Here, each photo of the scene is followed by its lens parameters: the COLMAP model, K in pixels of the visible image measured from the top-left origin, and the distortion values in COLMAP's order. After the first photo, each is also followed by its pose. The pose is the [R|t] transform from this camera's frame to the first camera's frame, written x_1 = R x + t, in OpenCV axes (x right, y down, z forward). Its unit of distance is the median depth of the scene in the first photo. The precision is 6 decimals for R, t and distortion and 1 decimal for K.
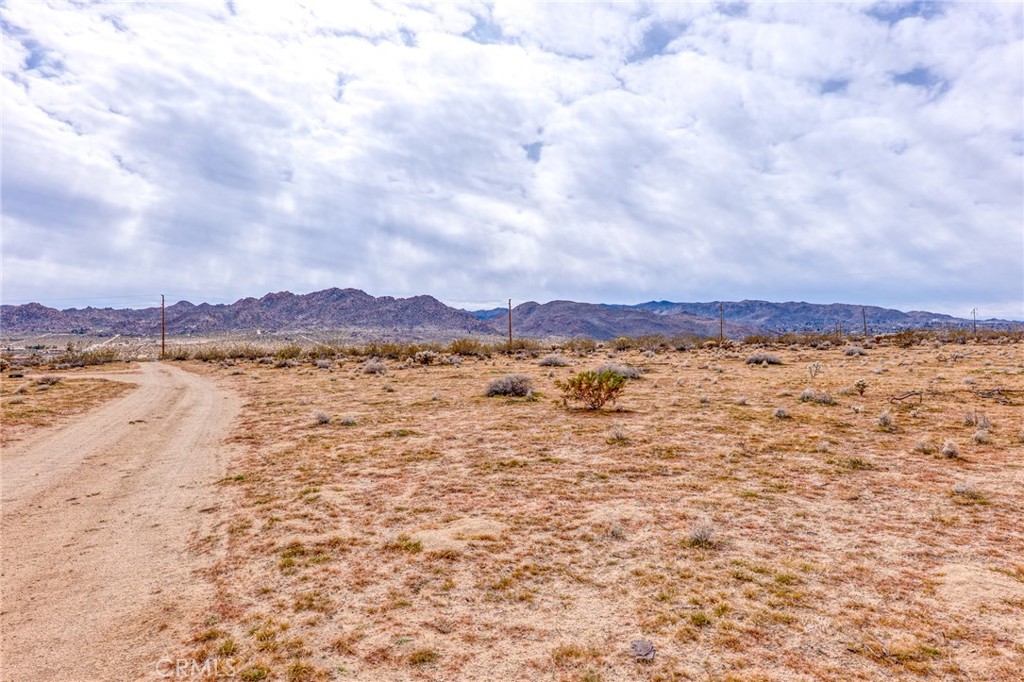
lens RADIAL K [[661.4, 0, 520.1], [0, 661.4, 336.7], [0, 0, 1]] dist [-0.008047, 0.001538]
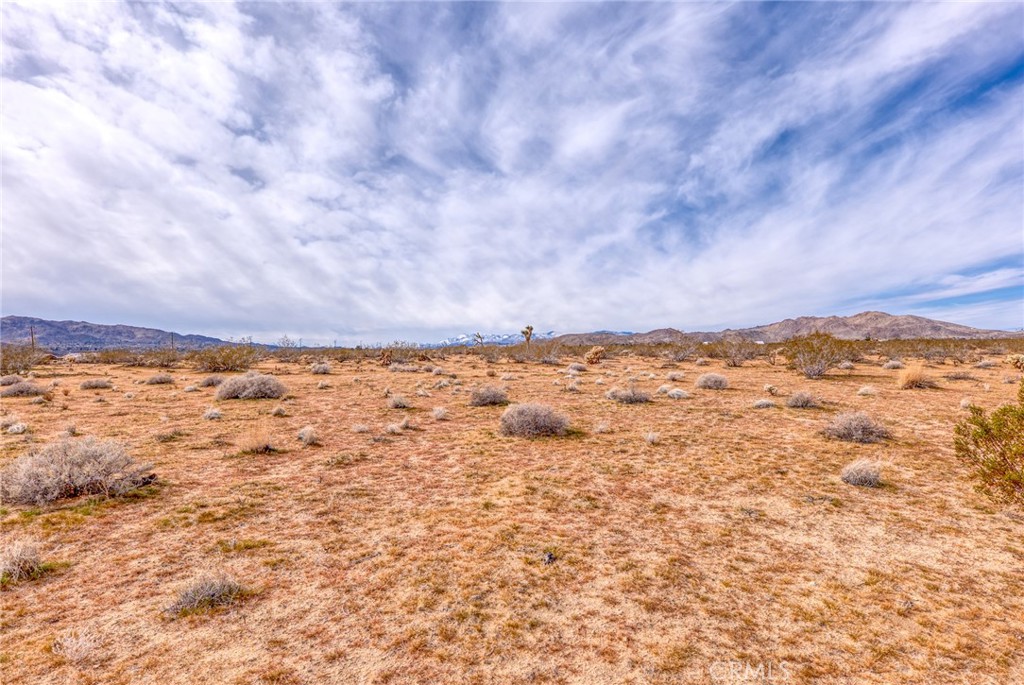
lens RADIAL K [[916.9, 0, 516.2], [0, 916.9, 341.3], [0, 0, 1]] dist [0.013452, 0.005511]
pose [[0.461873, 0.016446, 0.886793, -0.736540], [-0.004680, 0.999859, -0.016106, -0.002941], [-0.886934, 0.003289, 0.461885, -0.360792]]
